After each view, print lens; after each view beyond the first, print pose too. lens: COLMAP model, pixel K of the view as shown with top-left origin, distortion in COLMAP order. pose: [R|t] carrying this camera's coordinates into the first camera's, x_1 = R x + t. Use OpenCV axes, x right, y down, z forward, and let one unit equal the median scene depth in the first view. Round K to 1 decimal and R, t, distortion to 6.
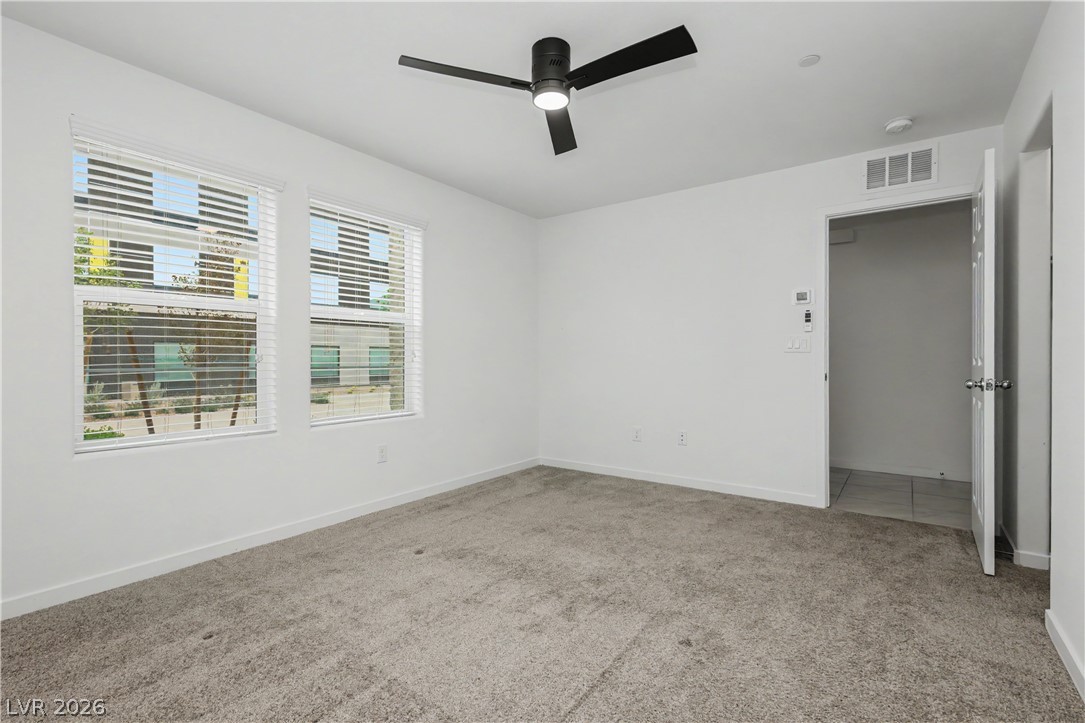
lens RADIAL K [[500.6, 0, 555.7], [0, 500.6, 365.1], [0, 0, 1]] dist [0.000076, 0.000079]
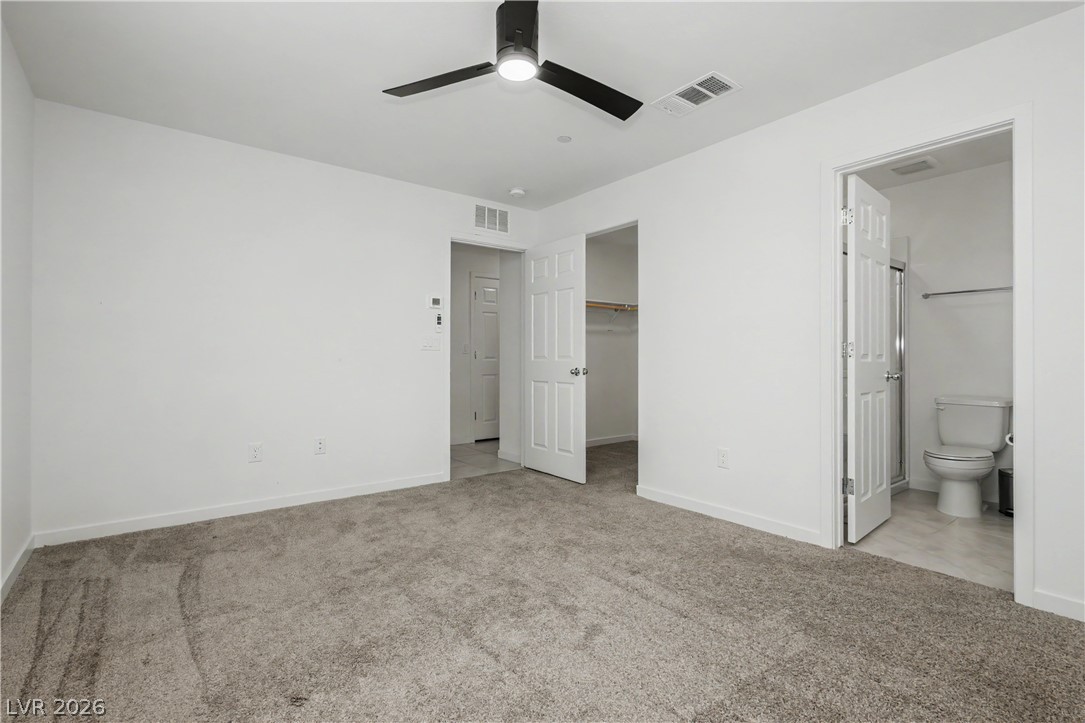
lens RADIAL K [[496.1, 0, 544.1], [0, 496.1, 354.0], [0, 0, 1]] dist [-0.000200, -0.000661]
pose [[0.296030, 0.013776, 0.955079, -0.557274], [0.011229, 0.999777, -0.017901, 0.007376], [-0.955113, 0.016023, 0.295809, 0.453471]]
